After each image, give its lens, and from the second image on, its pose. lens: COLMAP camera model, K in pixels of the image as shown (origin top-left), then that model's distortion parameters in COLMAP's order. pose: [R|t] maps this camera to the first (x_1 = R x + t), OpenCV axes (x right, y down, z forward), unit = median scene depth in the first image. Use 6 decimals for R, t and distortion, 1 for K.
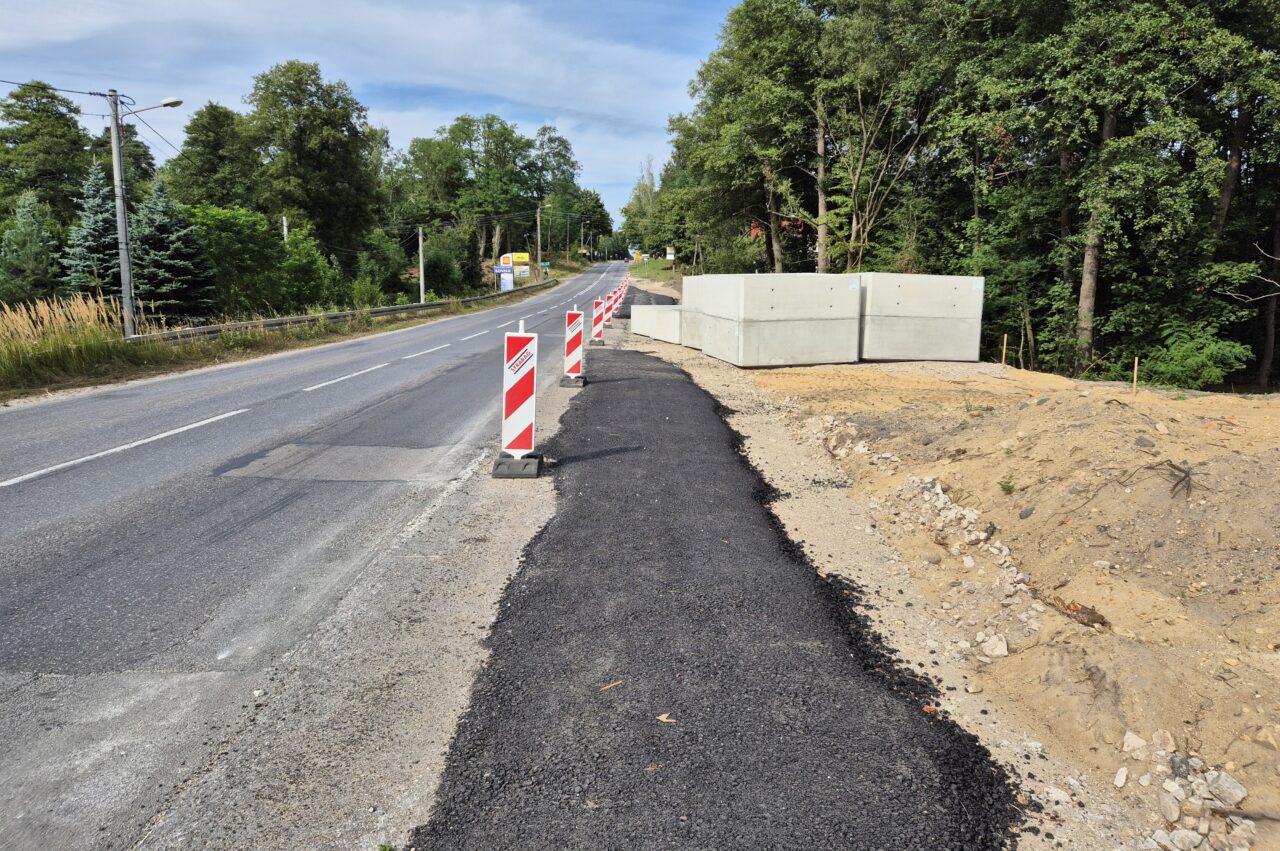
lens RADIAL K [[1052.1, 0, 645.8], [0, 1052.1, 472.1], [0, 0, 1]] dist [-0.043515, 0.001416]
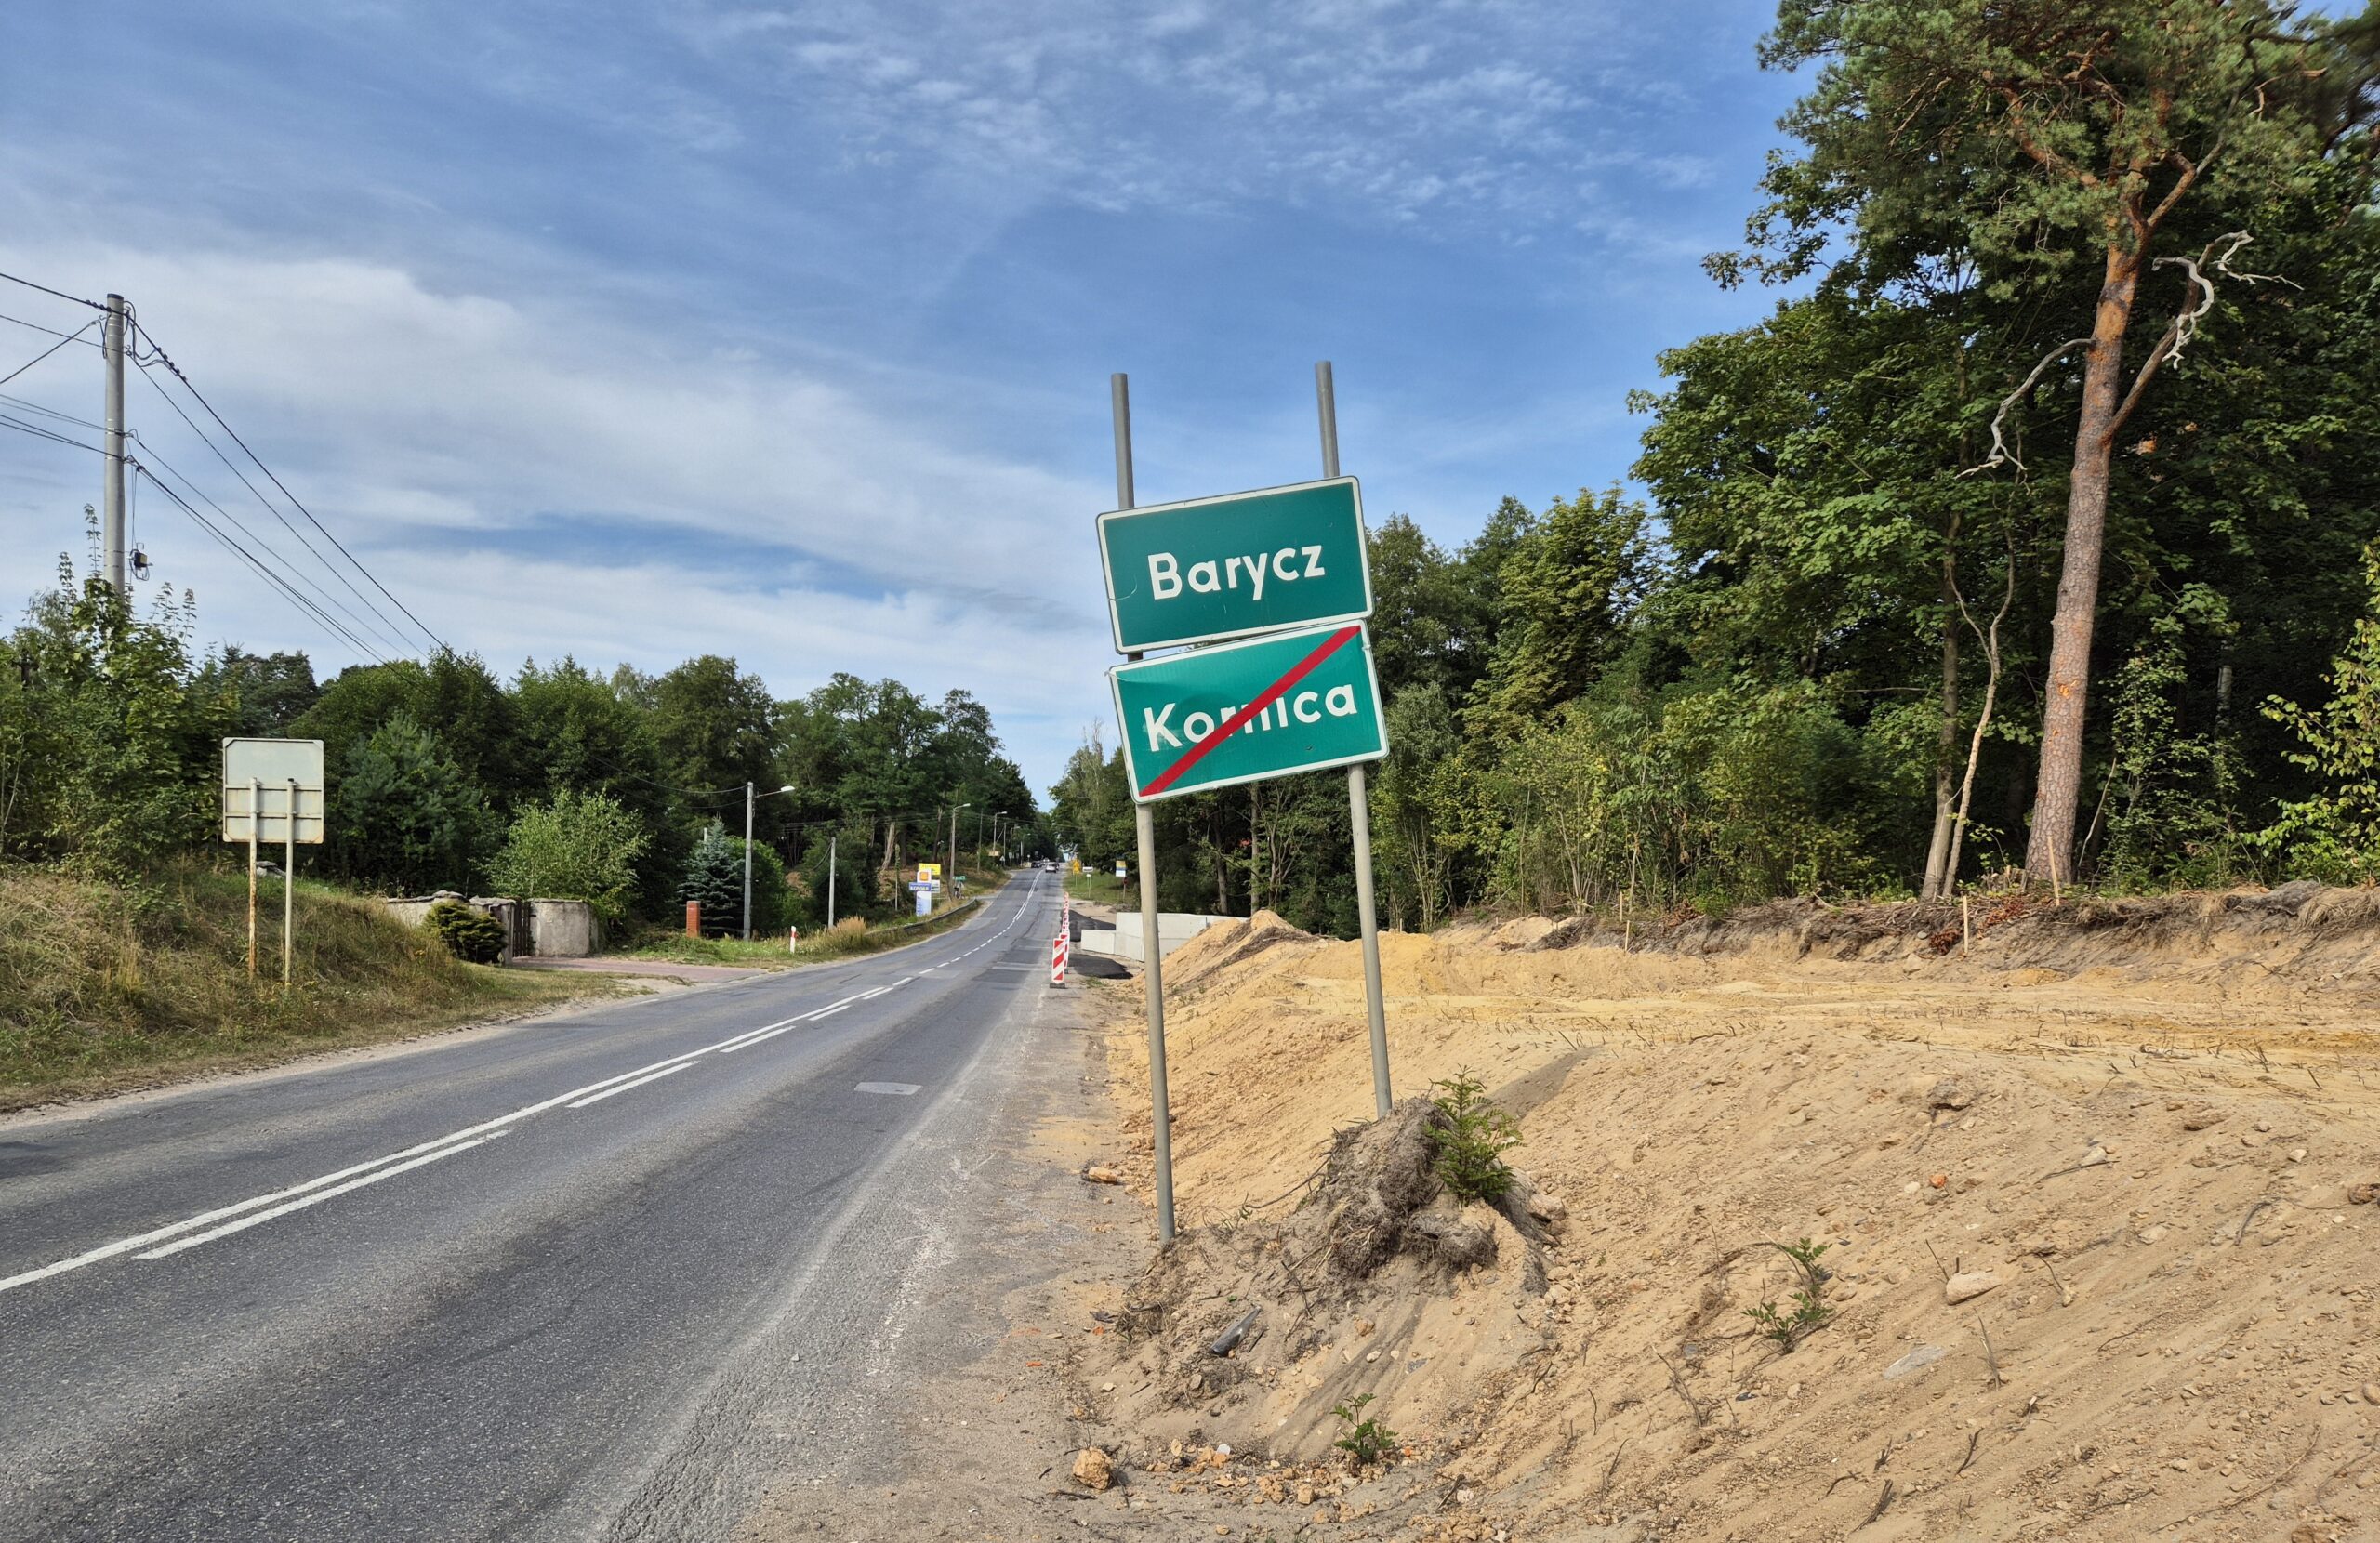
lens RADIAL K [[1955.2, 0, 1198.0], [0, 1955.2, 900.2], [0, 0, 1]] dist [-0.014312, -0.018517]
pose [[0.997878, 0.028470, 0.058559, -0.004852], [-0.017680, 0.984028, -0.177136, 0.092961], [-0.062667, 0.175724, 0.982443, -0.562530]]
